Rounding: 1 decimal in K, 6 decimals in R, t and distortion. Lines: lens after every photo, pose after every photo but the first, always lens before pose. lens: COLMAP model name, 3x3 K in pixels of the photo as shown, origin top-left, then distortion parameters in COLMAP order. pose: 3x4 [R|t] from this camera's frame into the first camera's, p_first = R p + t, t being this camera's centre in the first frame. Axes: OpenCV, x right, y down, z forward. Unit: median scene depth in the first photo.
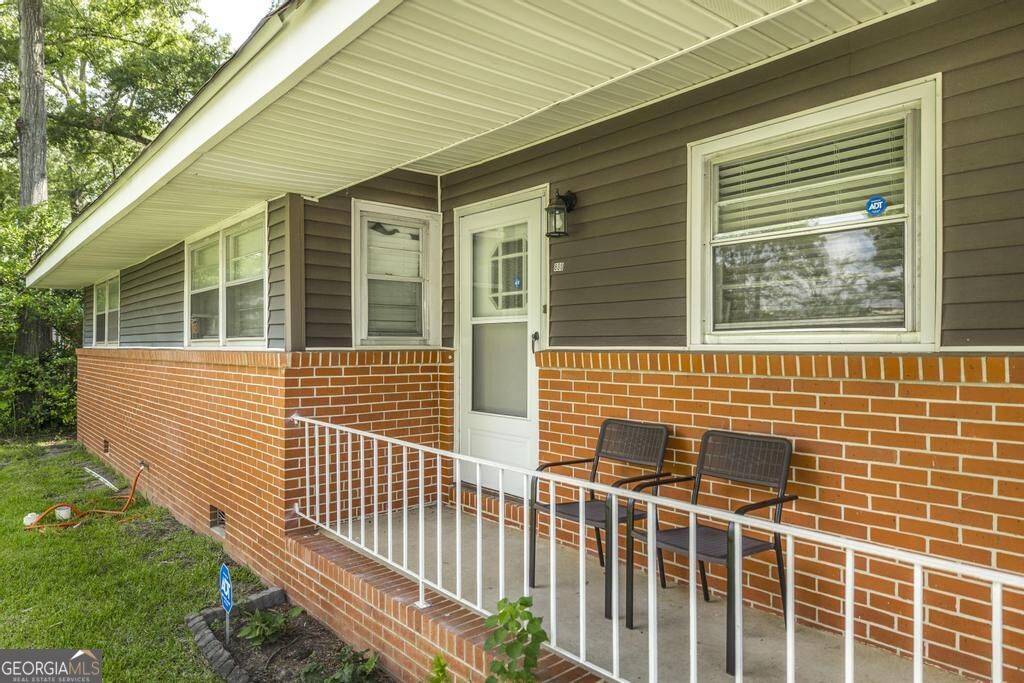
lens RADIAL K [[659.1, 0, 512.0], [0, 659.1, 341.5], [0, 0, 1]] dist [-0.001248, 0.000126]
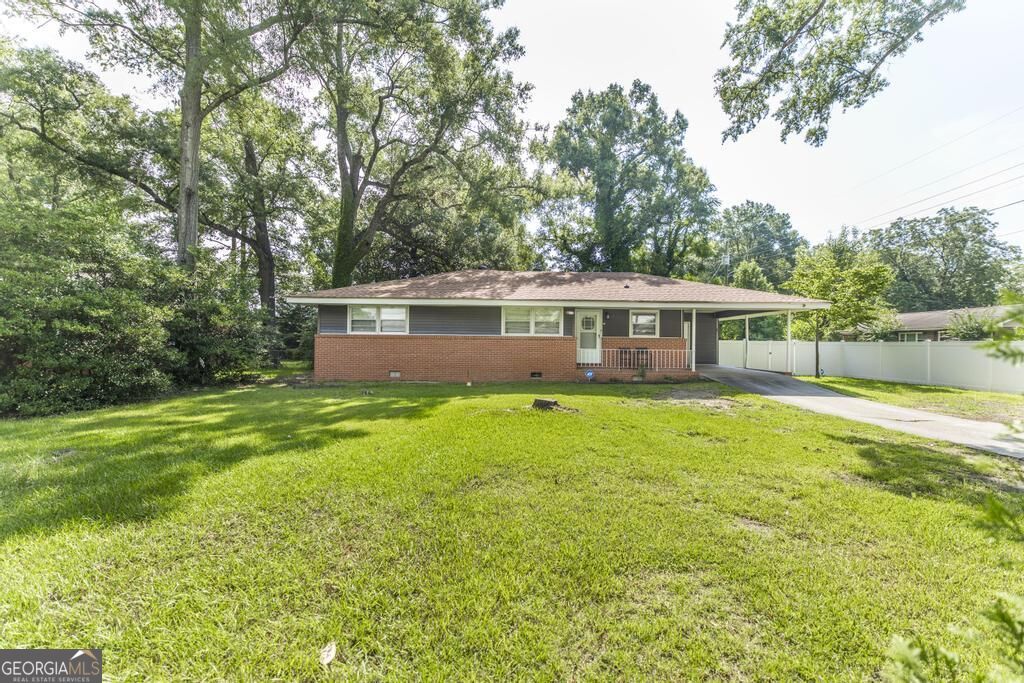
lens RADIAL K [[441.4, 0, 516.1], [0, 441.4, 339.7], [0, 0, 1]] dist [0.000852, 0.000631]
pose [[0.651962, 0.014227, 0.758118, -4.428226], [-0.016596, 0.999852, -0.004491, 0.081860], [-0.758070, -0.009654, 0.652102, -1.300159]]
